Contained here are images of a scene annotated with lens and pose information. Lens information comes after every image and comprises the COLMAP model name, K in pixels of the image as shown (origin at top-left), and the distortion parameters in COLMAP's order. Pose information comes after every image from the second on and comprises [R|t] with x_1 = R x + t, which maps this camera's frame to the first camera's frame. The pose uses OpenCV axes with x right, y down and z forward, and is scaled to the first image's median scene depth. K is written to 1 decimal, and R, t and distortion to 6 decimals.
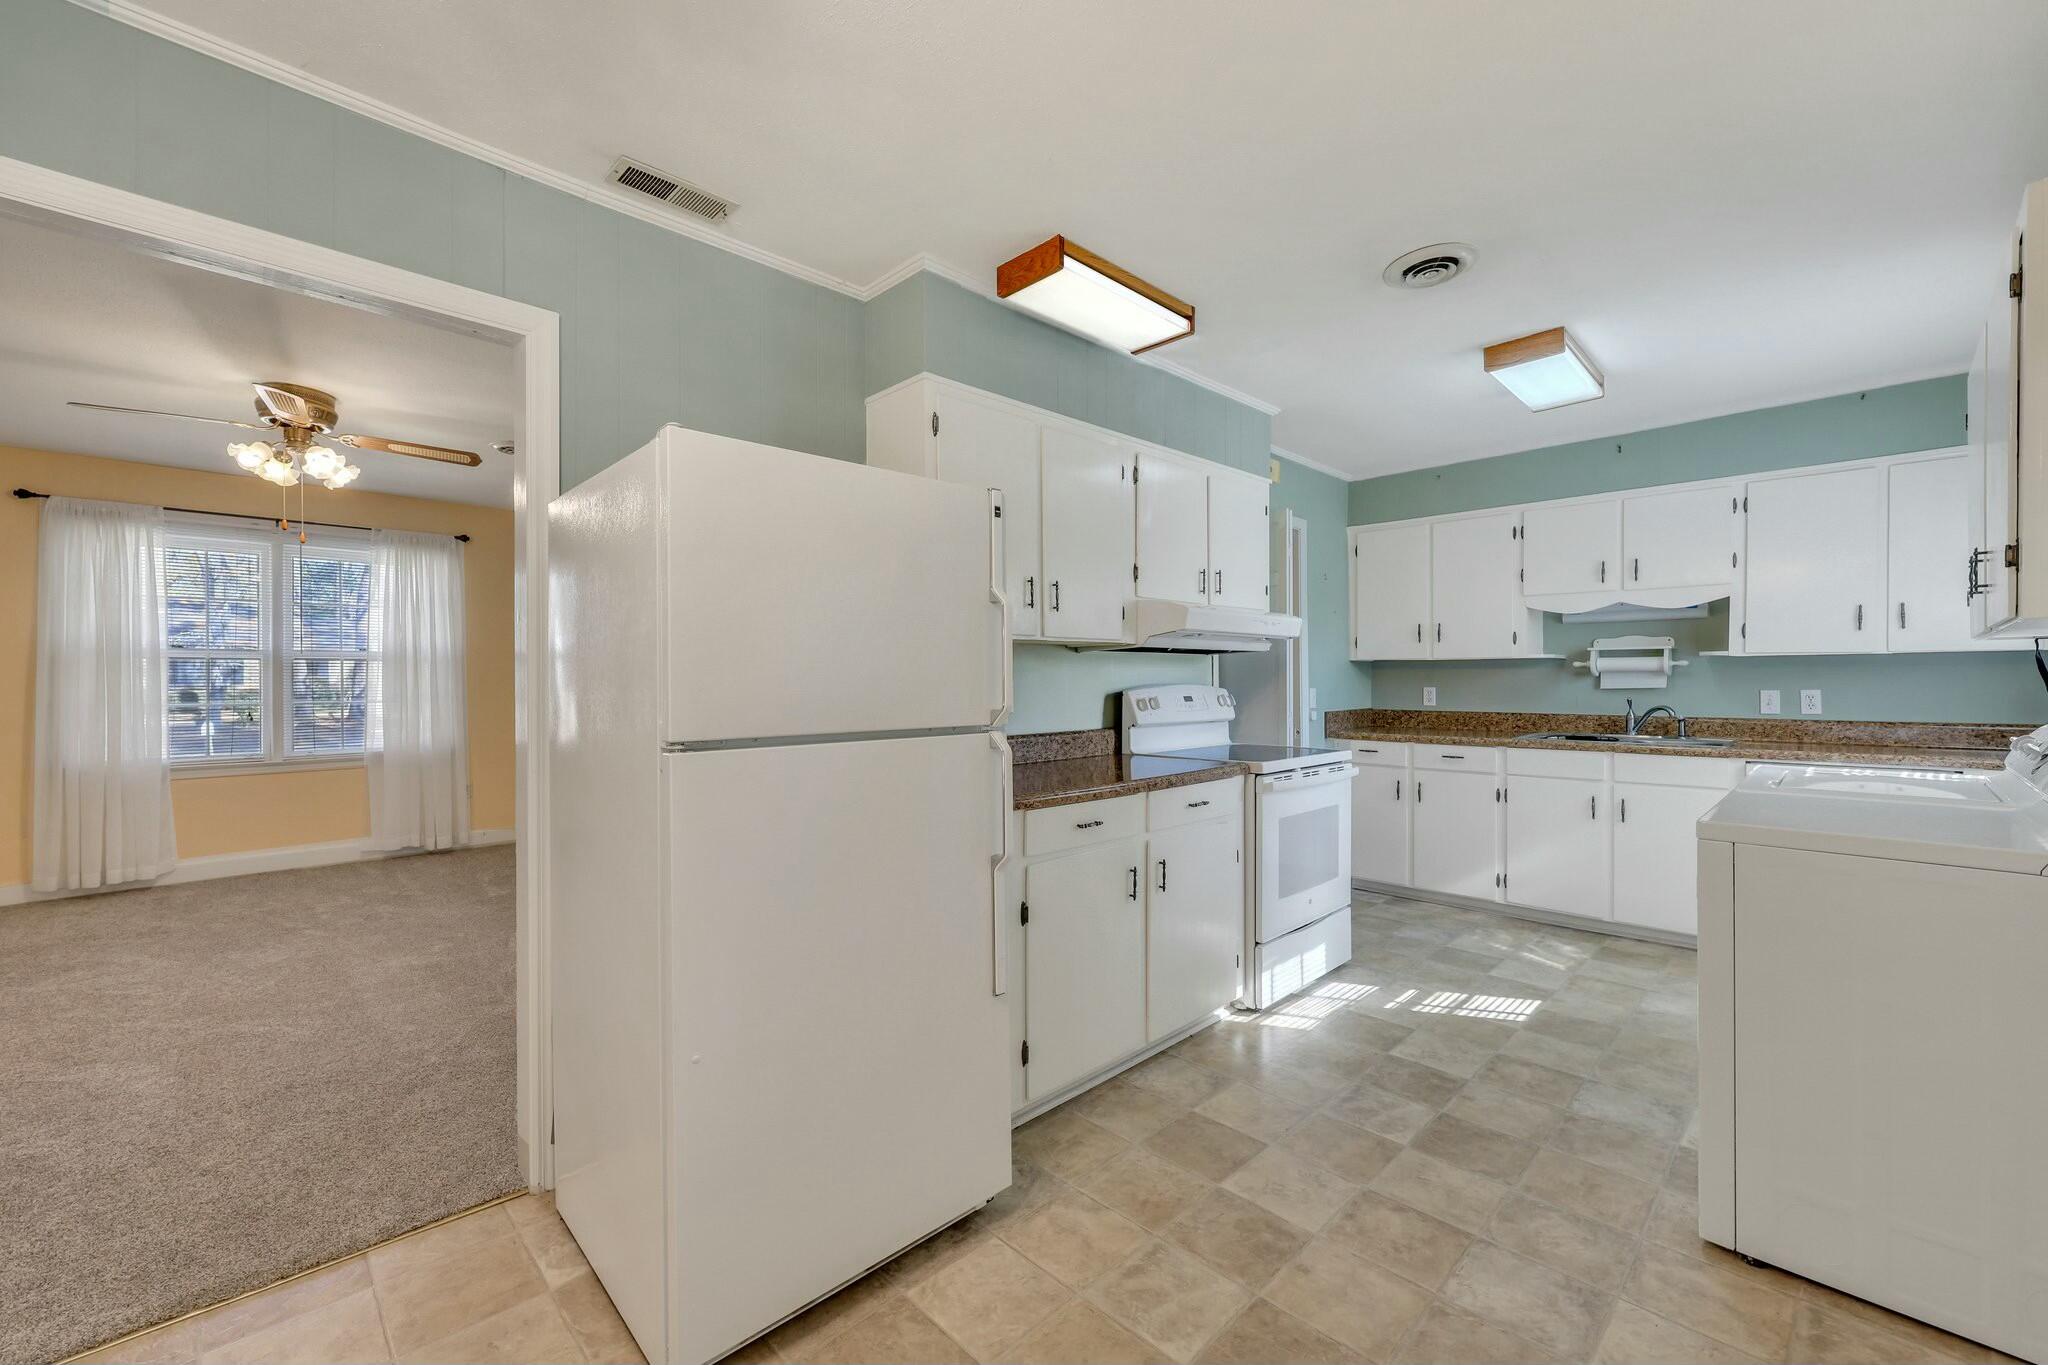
lens RADIAL K [[820.7, 0, 1029.6], [0, 820.7, 687.2], [0, 0, 1]] dist [0.004741, -0.001508]
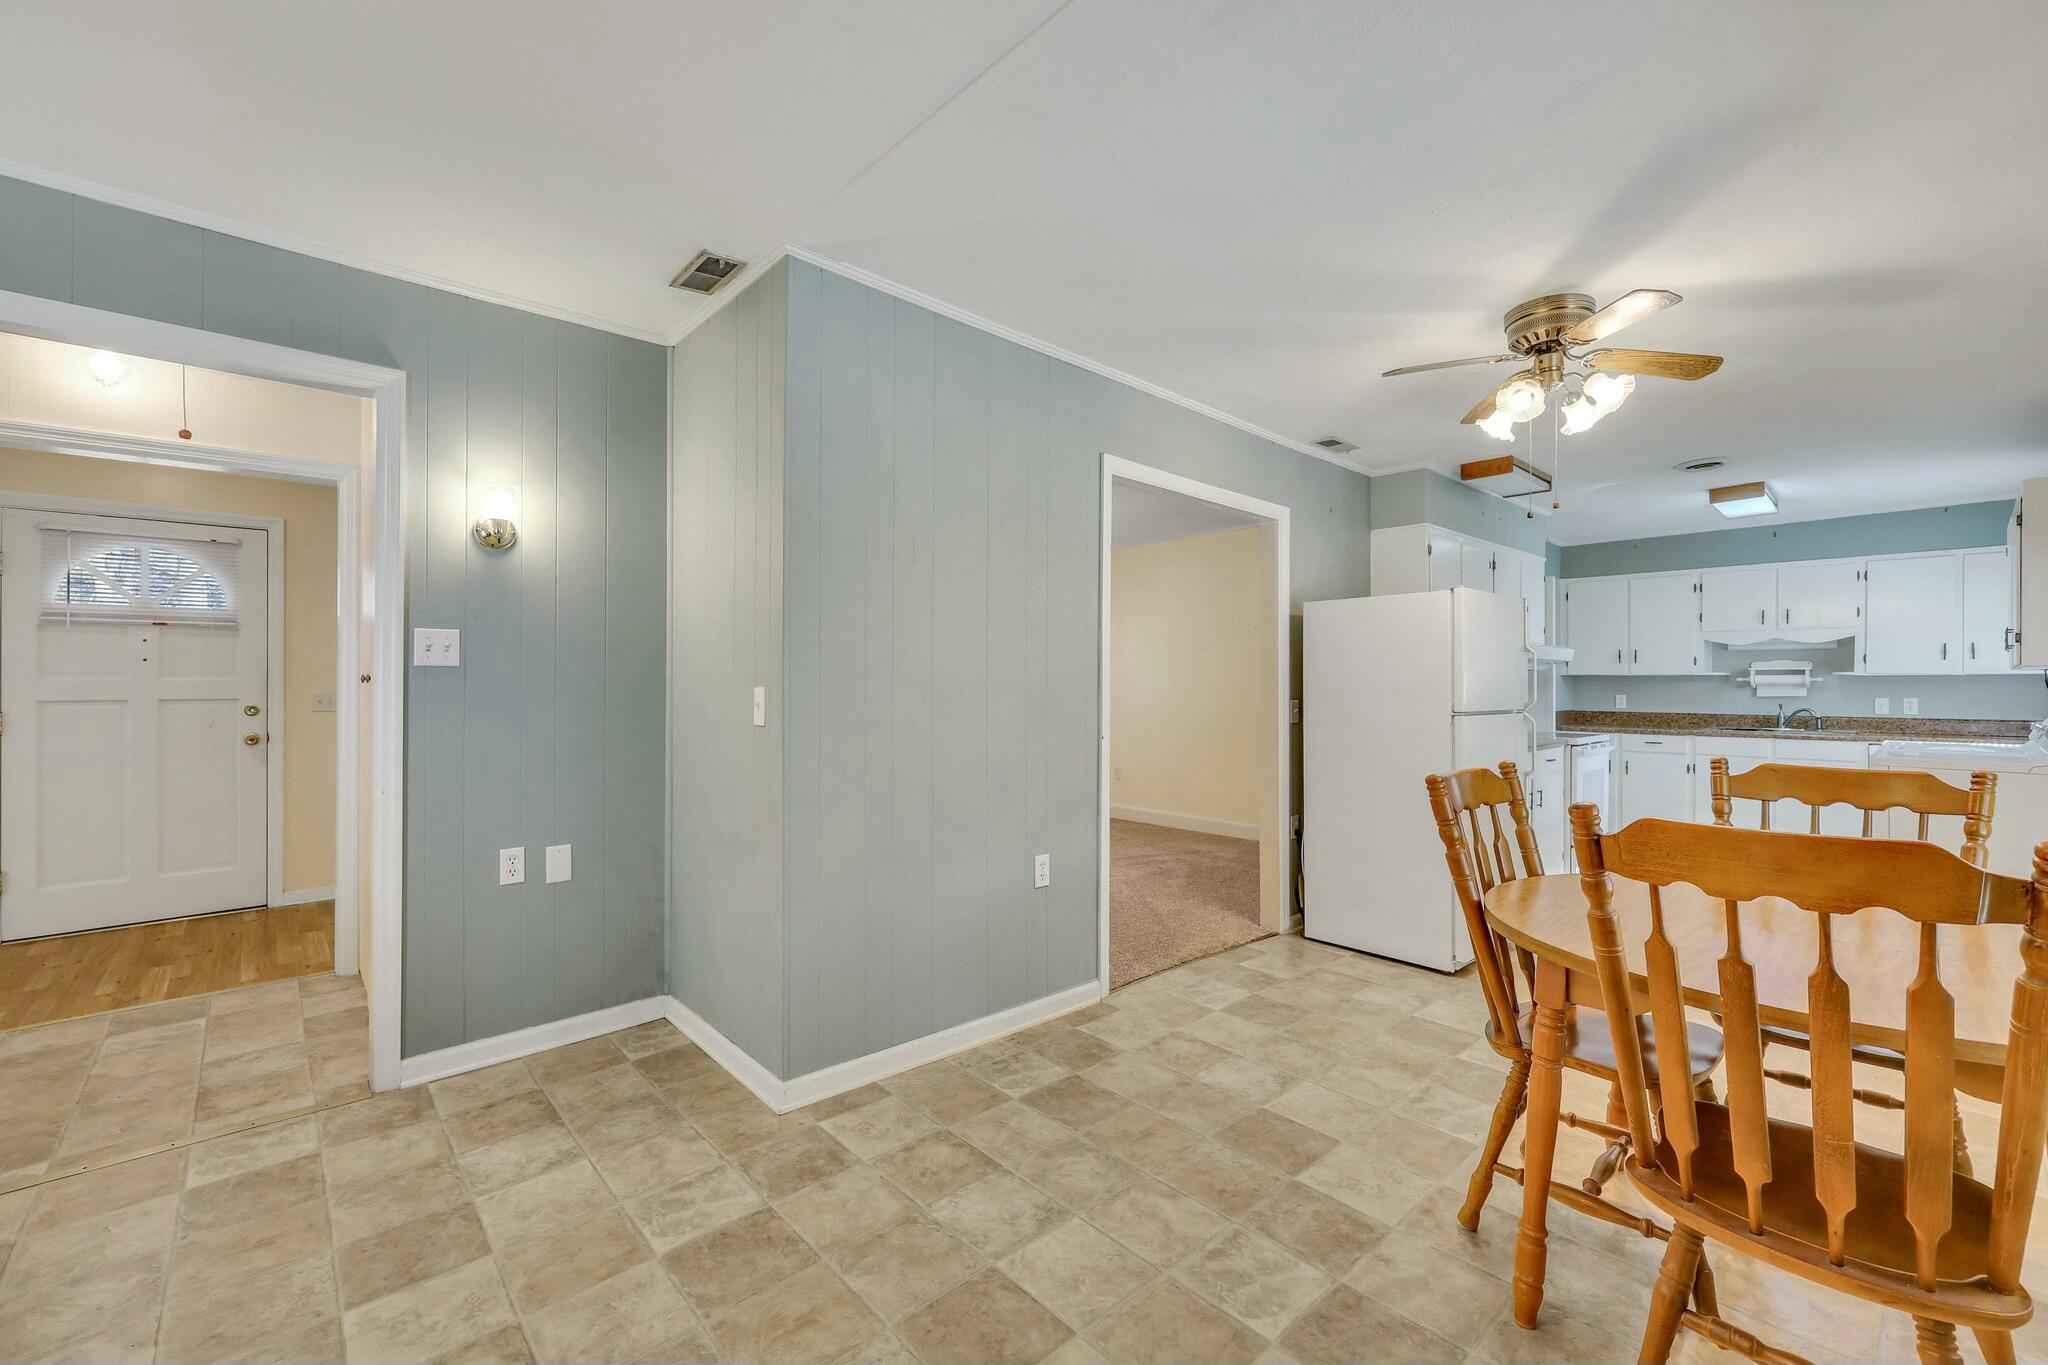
lens RADIAL K [[820.7, 0, 1040.3], [0, 820.7, 680.3], [0, 0, 1]] dist [0.004741, -0.001508]
pose [[0.999223, 0.009480, -0.038248, -0.505119], [-0.010071, 0.999832, -0.015290, 0.008087], [0.038096, 0.015663, 0.999151, -0.489059]]
